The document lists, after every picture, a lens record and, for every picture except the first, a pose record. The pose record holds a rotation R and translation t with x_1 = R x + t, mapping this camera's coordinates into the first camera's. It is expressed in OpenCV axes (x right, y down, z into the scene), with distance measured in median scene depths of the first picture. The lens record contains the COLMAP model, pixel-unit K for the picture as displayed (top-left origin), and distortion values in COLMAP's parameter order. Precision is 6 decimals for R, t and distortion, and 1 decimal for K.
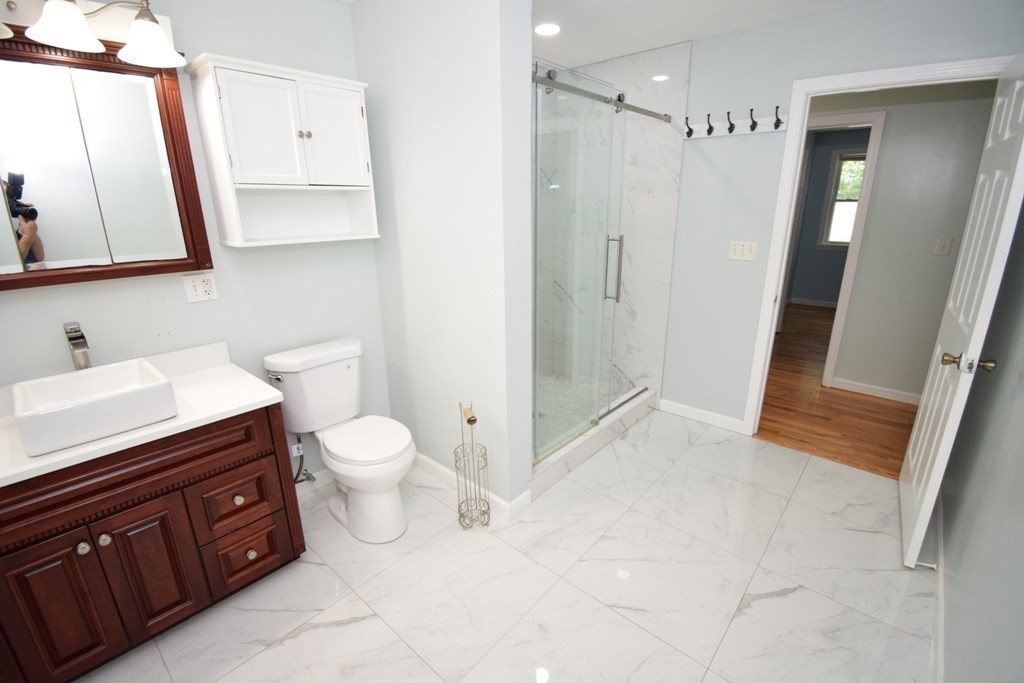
lens RADIAL K [[455.2, 0, 516.8], [0, 455.2, 343.3], [0, 0, 1]] dist [0.021536, -0.025522]
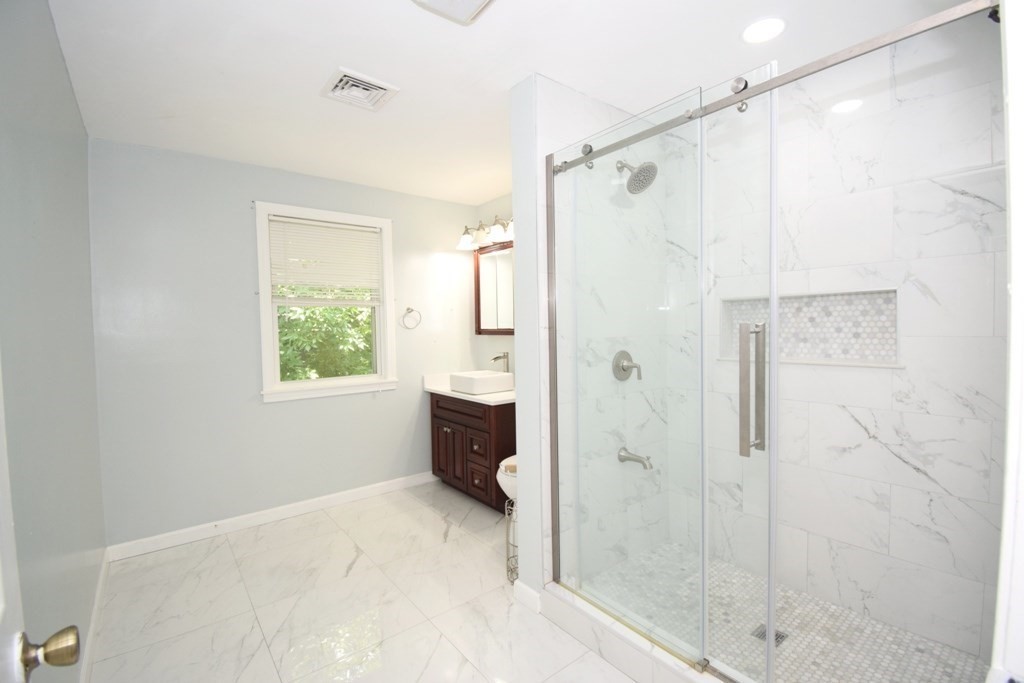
lens RADIAL K [[455.2, 0, 516.8], [0, 455.2, 343.3], [0, 0, 1]] dist [0.021536, -0.025522]
pose [[-0.178771, 0.045107, -0.982856, 1.143980], [-0.272324, 0.957654, 0.093484, -0.282982], [0.945453, 0.284368, -0.158917, 1.238861]]
